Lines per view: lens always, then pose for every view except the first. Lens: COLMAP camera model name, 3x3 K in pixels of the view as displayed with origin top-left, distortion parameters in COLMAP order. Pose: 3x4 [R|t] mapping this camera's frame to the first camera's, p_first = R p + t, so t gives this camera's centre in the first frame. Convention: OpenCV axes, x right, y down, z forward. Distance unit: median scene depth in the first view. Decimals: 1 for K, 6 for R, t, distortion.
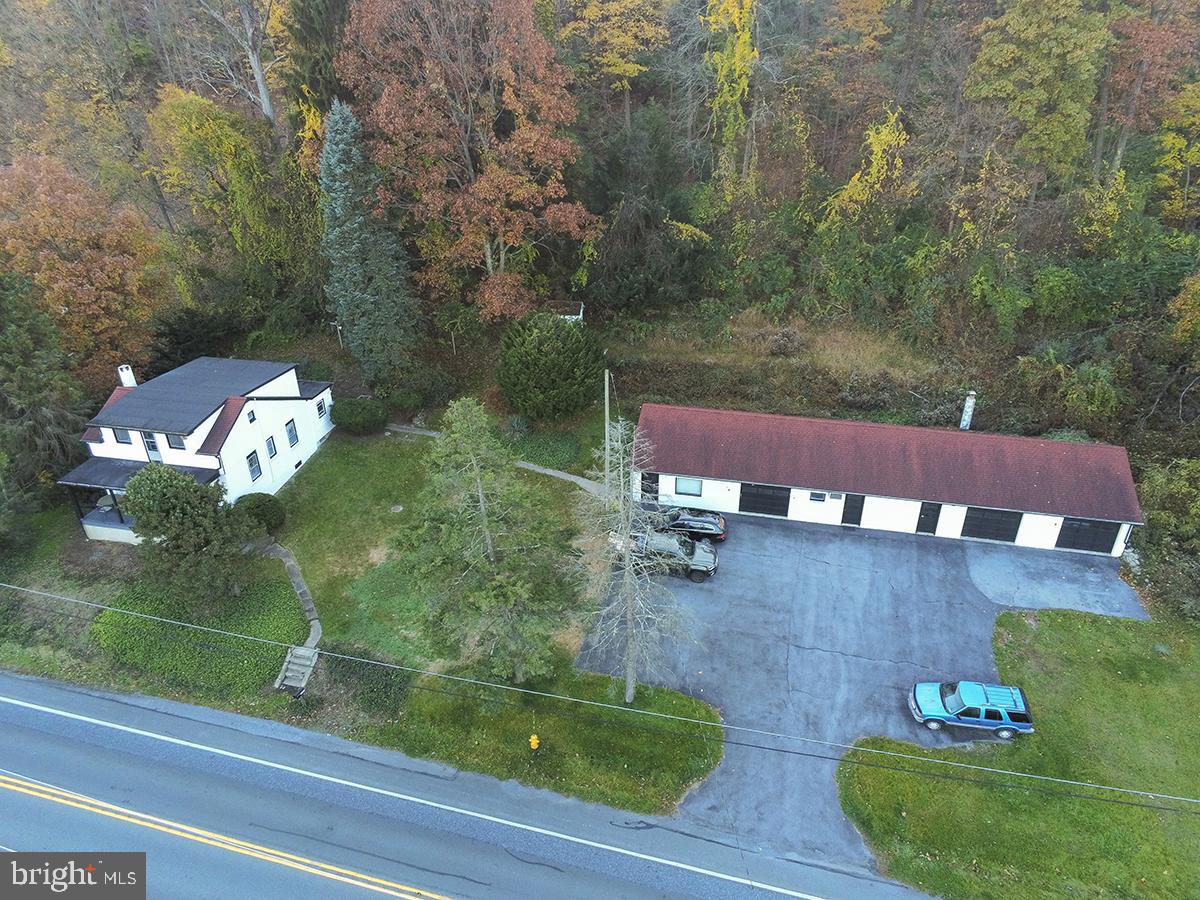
lens RADIAL K [[776.8, 0, 601.7], [0, 776.8, 451.7], [0, 0, 1]] dist [0.001301, 0.000865]
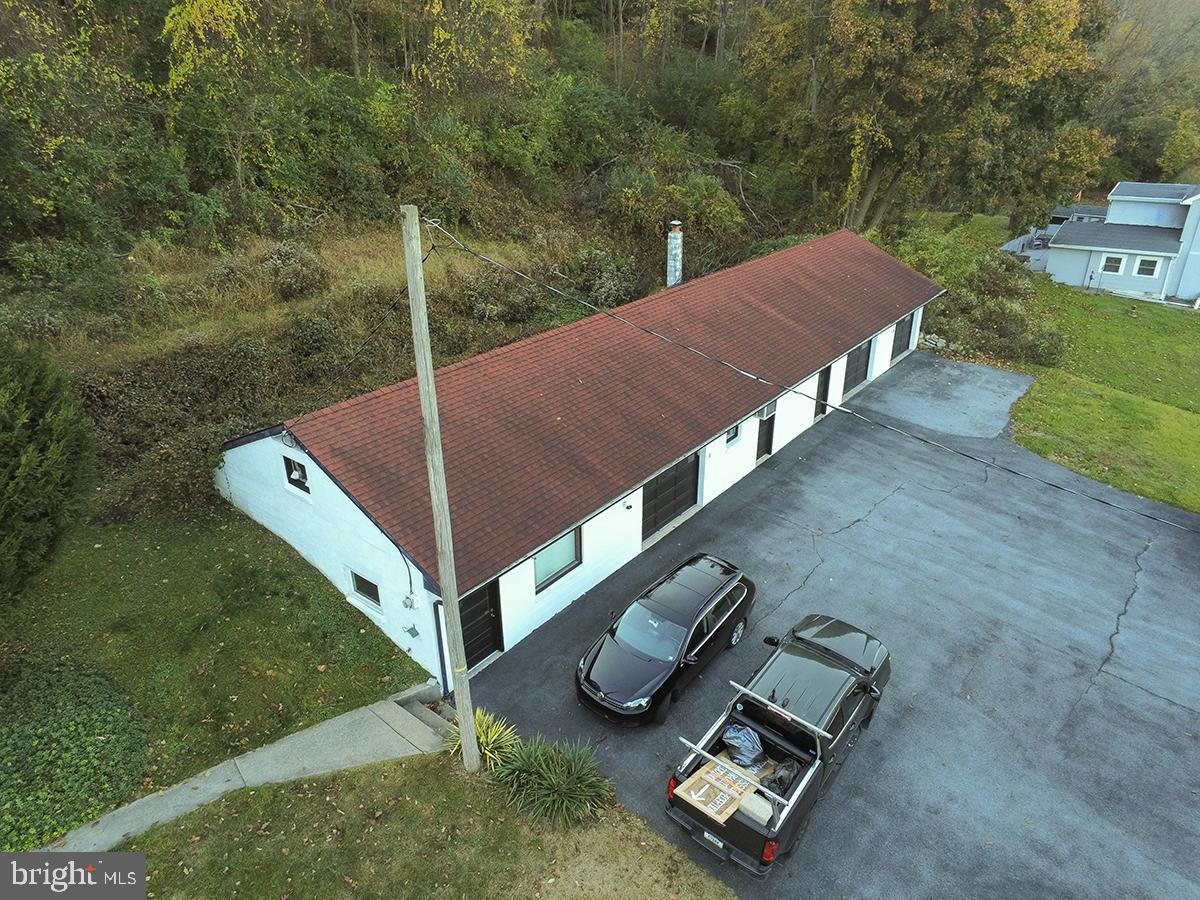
lens RADIAL K [[776.8, 0, 601.7], [0, 776.8, 451.7], [0, 0, 1]] dist [0.001301, 0.000865]
pose [[0.424321, -0.382004, 0.820990, -0.168865], [0.441273, 0.878949, 0.180904, -0.057555], [-0.790715, 0.285519, 0.541525, 0.824215]]
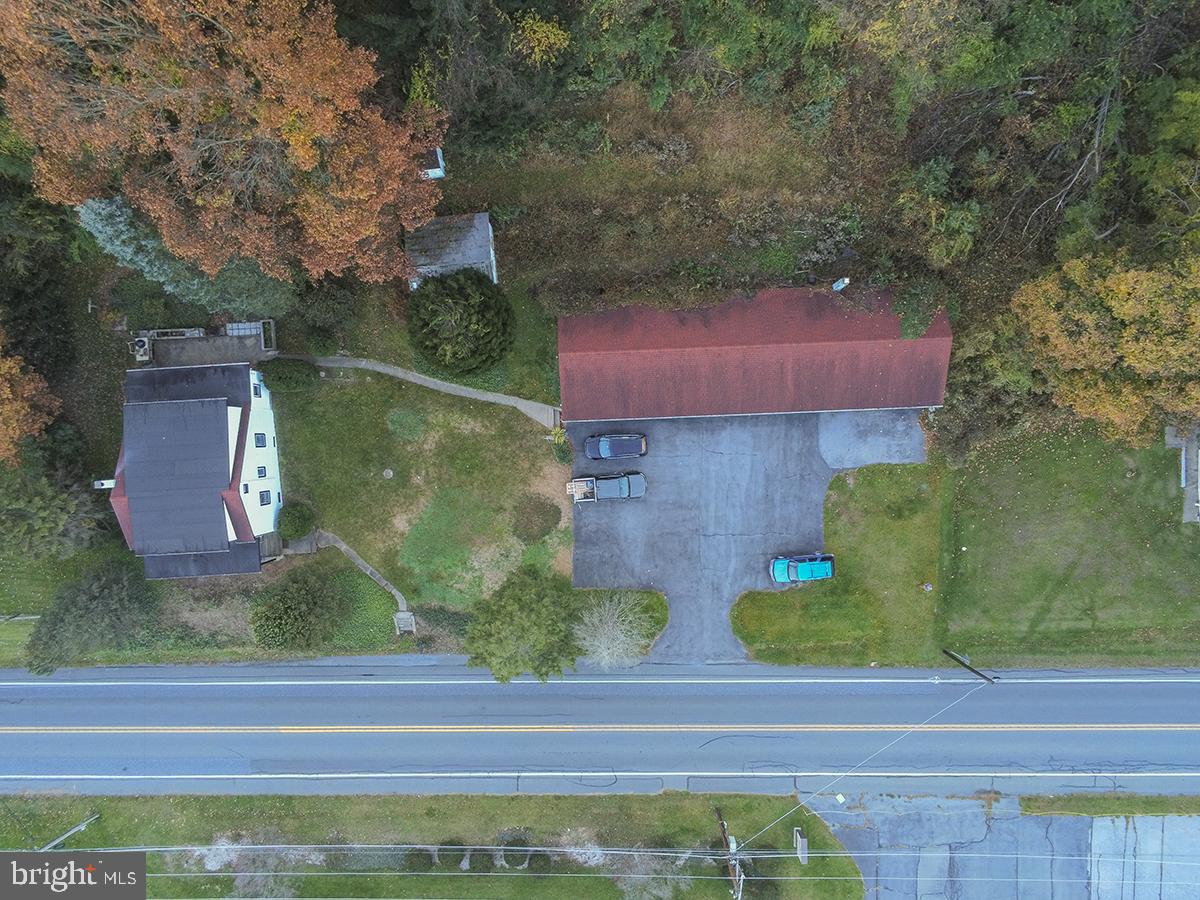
lens RADIAL K [[776.8, 0, 601.7], [0, 776.8, 451.7], [0, 0, 1]] dist [0.001301, 0.000865]
pose [[0.963119, -0.269029, -0.004920, 0.089483], [0.132275, 0.457463, 0.879335, -1.074956], [-0.234316, -0.847556, 0.476177, 0.382234]]
